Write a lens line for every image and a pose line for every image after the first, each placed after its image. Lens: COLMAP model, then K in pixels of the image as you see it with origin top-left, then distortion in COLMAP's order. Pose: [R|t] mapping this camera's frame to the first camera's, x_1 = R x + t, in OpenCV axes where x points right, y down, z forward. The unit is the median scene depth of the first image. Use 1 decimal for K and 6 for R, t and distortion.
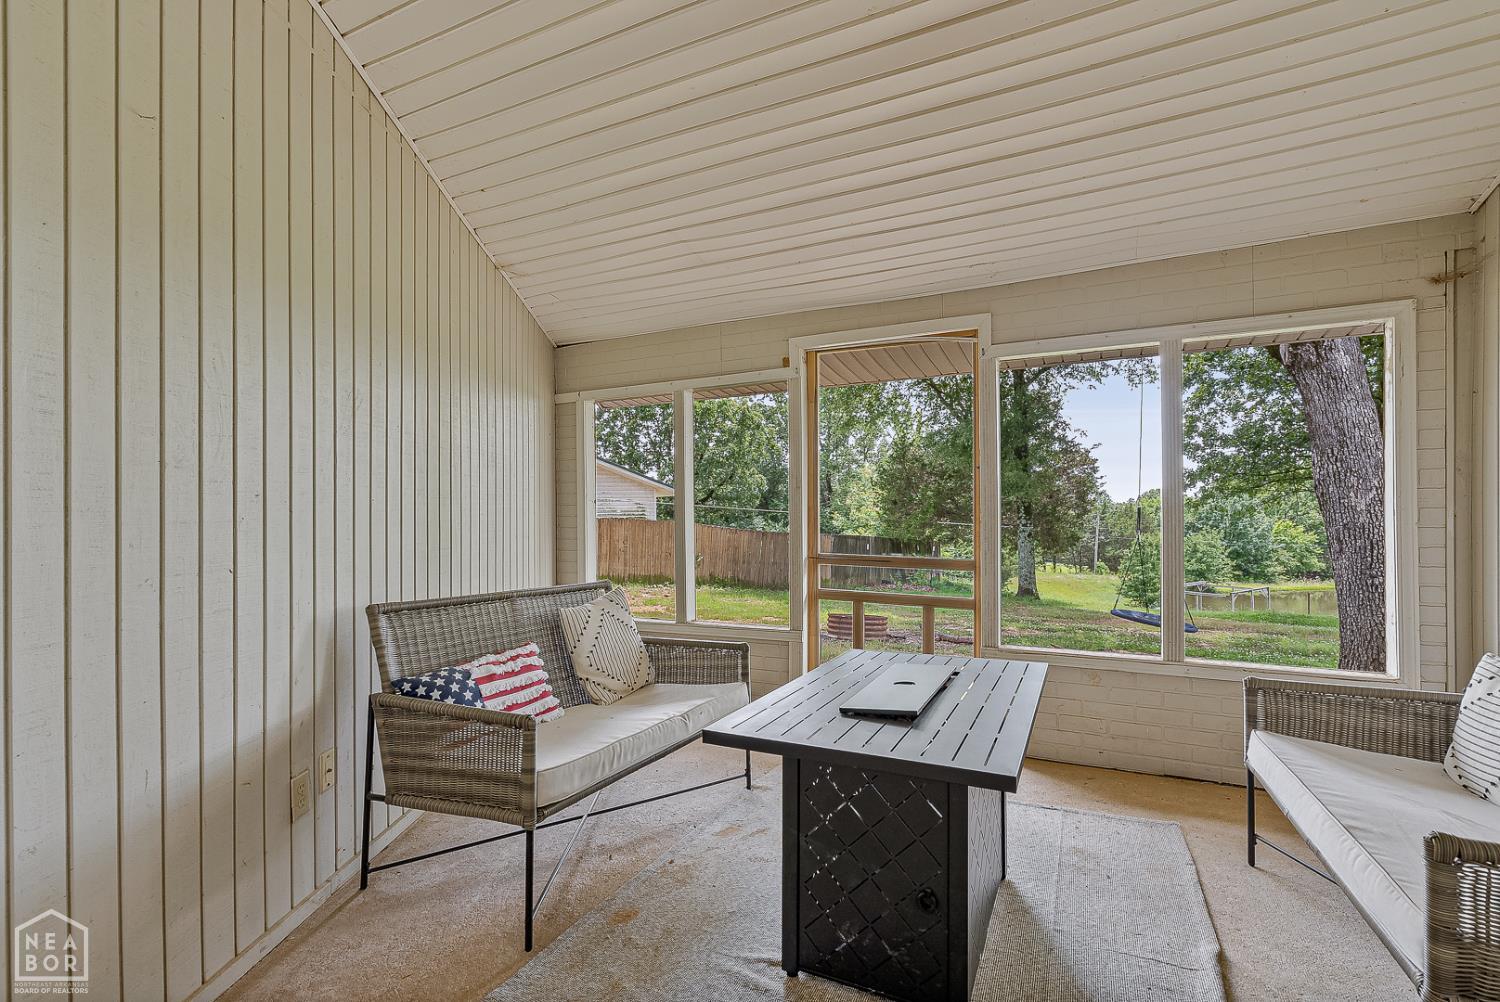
lens RADIAL K [[681.4, 0, 744.1], [0, 681.4, 521.1], [0, 0, 1]] dist [-0.010868, 0.003849]
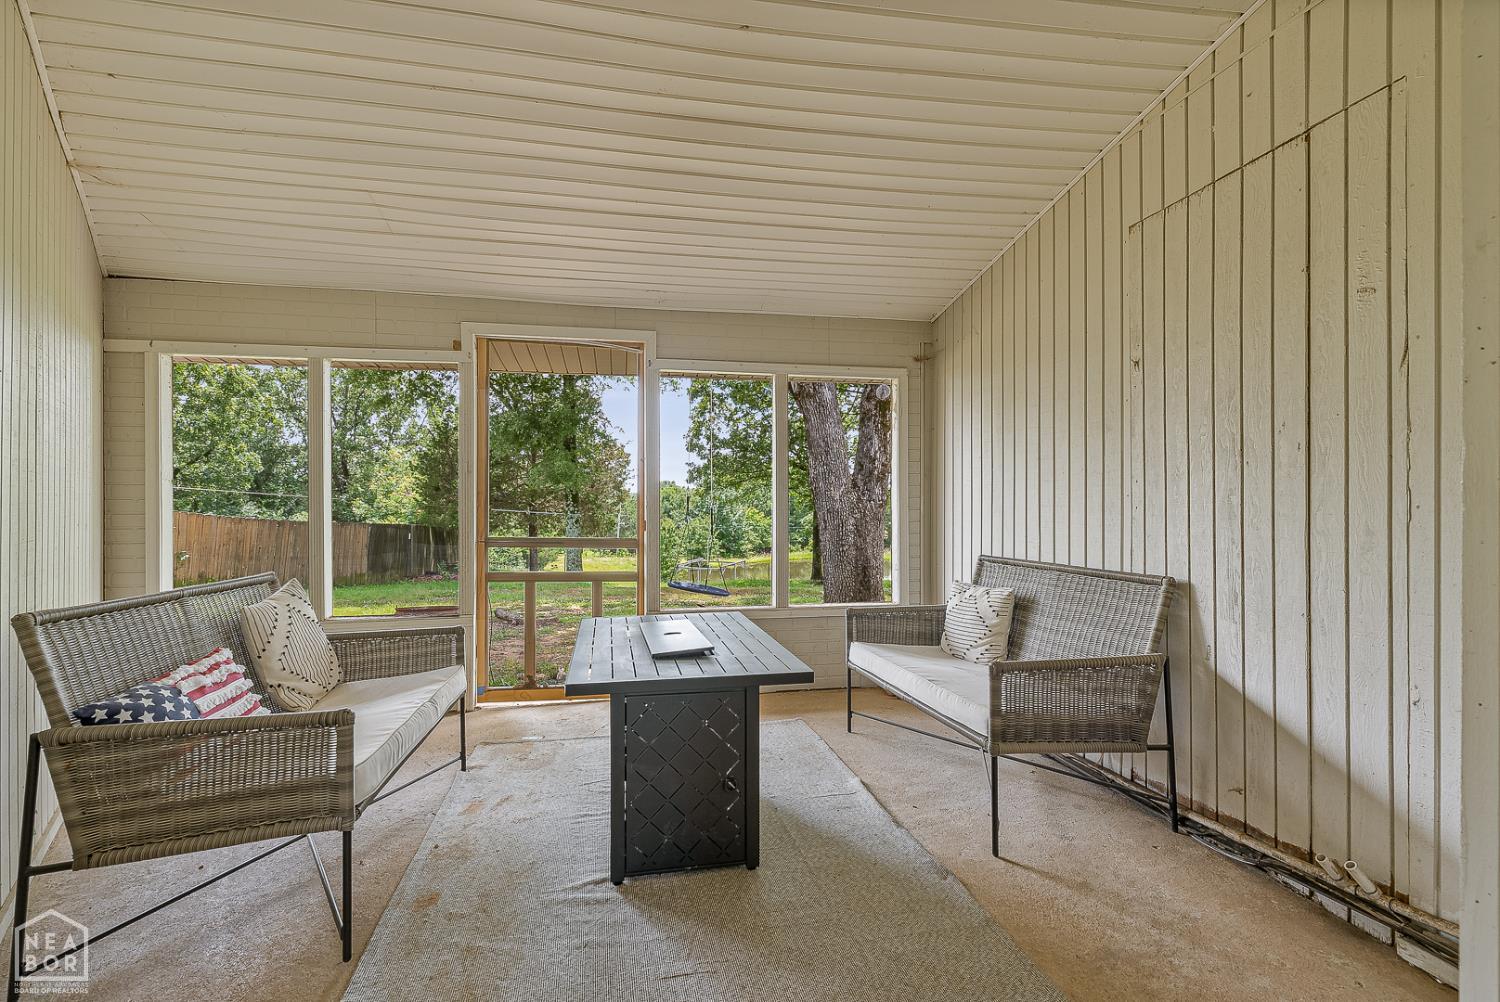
lens RADIAL K [[681.4, 0, 734.9], [0, 681.4, 508.2], [0, 0, 1]] dist [-0.010868, 0.003849]
pose [[0.795001, 0.000410, 0.606609, -0.177911], [0.000110, 1.000000, -0.000820, 0.004023], [-0.606609, 0.000718, 0.795000, -0.026091]]
